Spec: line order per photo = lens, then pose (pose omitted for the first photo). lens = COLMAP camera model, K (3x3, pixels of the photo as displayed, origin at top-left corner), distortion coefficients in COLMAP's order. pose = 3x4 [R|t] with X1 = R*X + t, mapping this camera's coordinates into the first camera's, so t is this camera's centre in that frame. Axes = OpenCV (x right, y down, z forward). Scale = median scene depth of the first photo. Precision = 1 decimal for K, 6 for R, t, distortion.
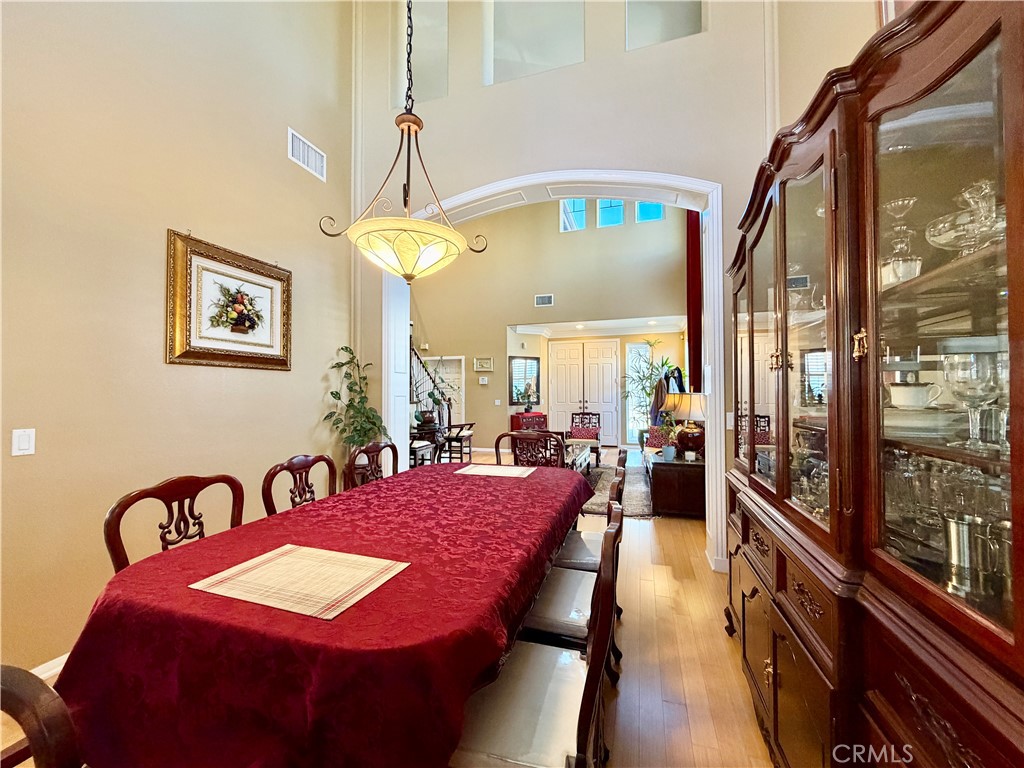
lens RADIAL K [[408.7, 0, 509.2], [0, 408.7, 385.6], [0, 0, 1]] dist [-0.000348, -0.000420]
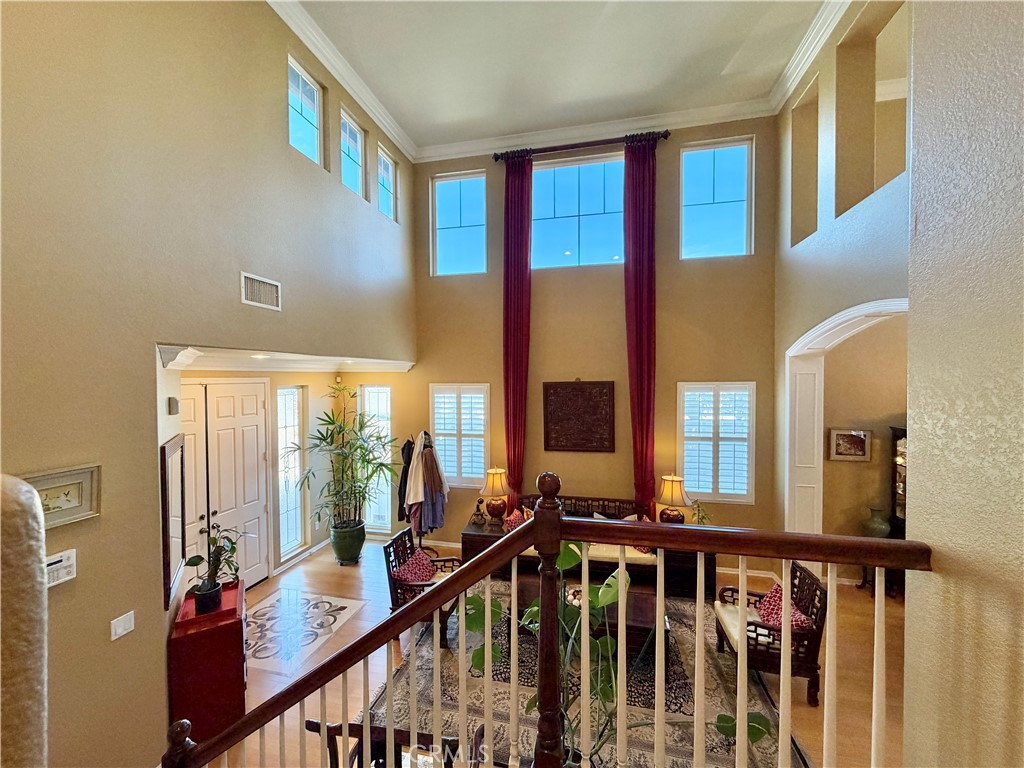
lens RADIAL K [[408.7, 0, 509.2], [0, 408.7, 385.6], [0, 0, 1]] dist [-0.000348, -0.000420]
pose [[-0.082798, -0.018734, 0.996390, -0.320239], [-0.014457, 0.999741, 0.017596, -0.127931], [-0.996461, -0.012948, -0.083048, 0.784173]]
